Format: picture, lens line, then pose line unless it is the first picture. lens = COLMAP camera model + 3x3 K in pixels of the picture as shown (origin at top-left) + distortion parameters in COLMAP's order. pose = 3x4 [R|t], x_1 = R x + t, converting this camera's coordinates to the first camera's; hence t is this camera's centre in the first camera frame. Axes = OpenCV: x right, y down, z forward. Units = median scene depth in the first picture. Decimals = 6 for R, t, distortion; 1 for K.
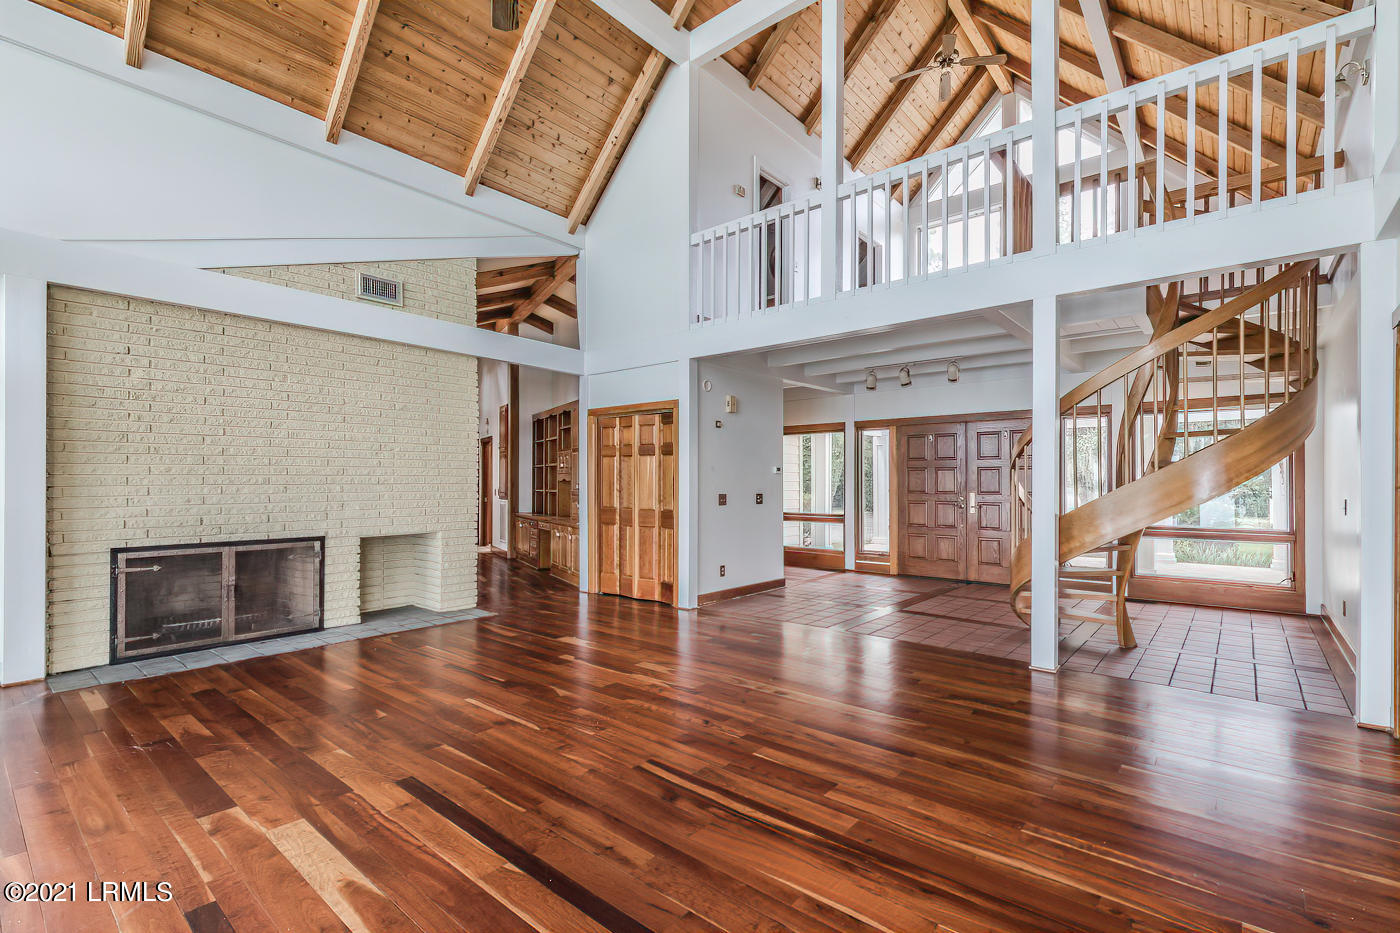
lens RADIAL K [[635.5, 0, 713.0], [0, 635.5, 476.8], [0, 0, 1]] dist [0.003276, 0.000229]
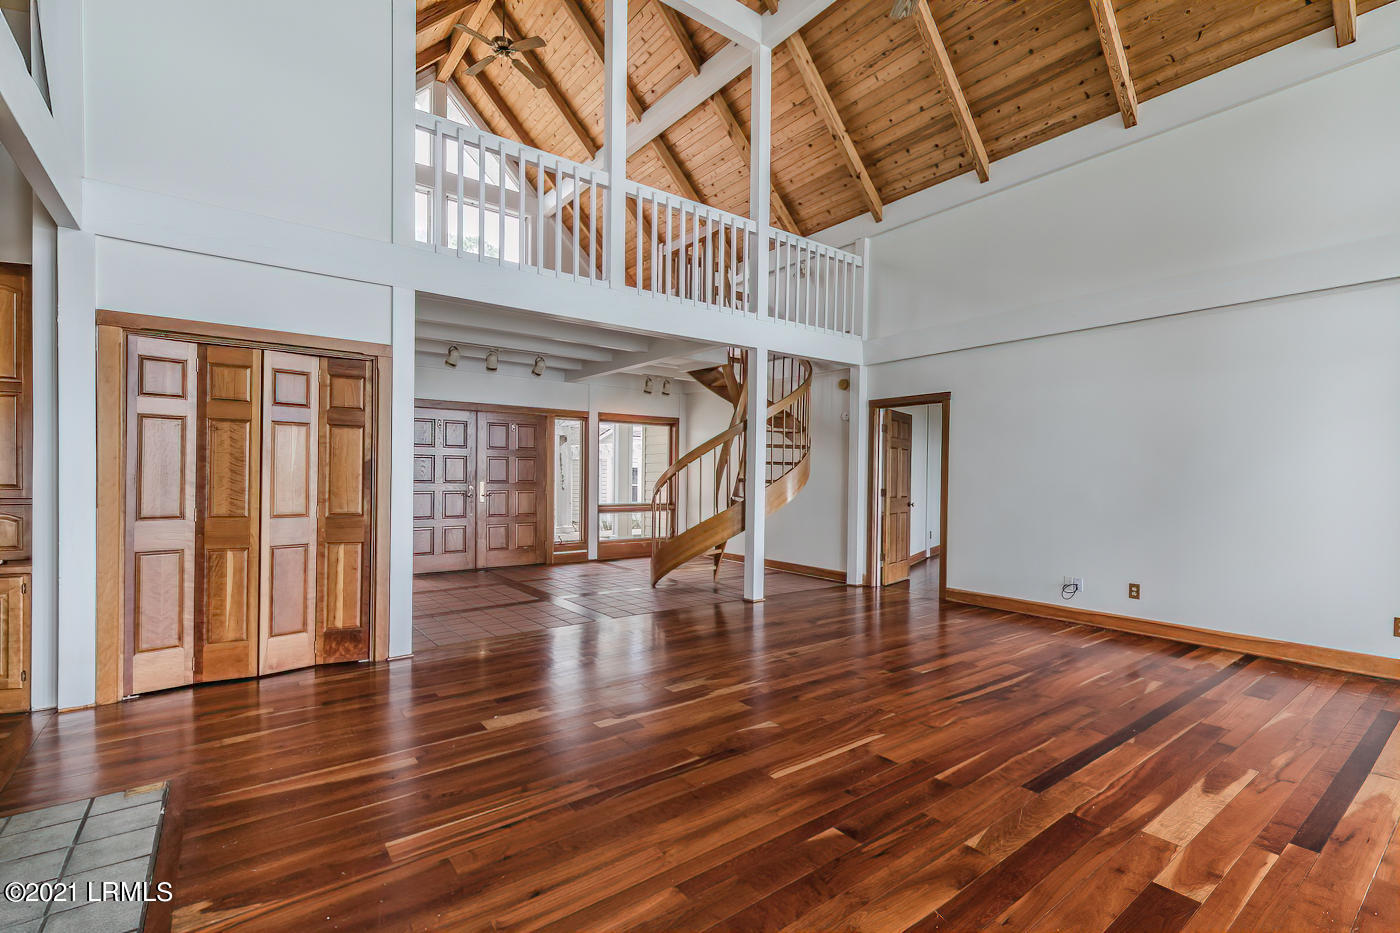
lens RADIAL K [[635.5, 0, 713.0], [0, 635.5, 476.8], [0, 0, 1]] dist [0.003276, 0.000229]
pose [[0.220469, -0.002219, 0.975391, -1.146763], [-0.018665, 0.999805, 0.006493, 0.009201], [-0.975215, -0.019637, 0.220385, 0.954785]]
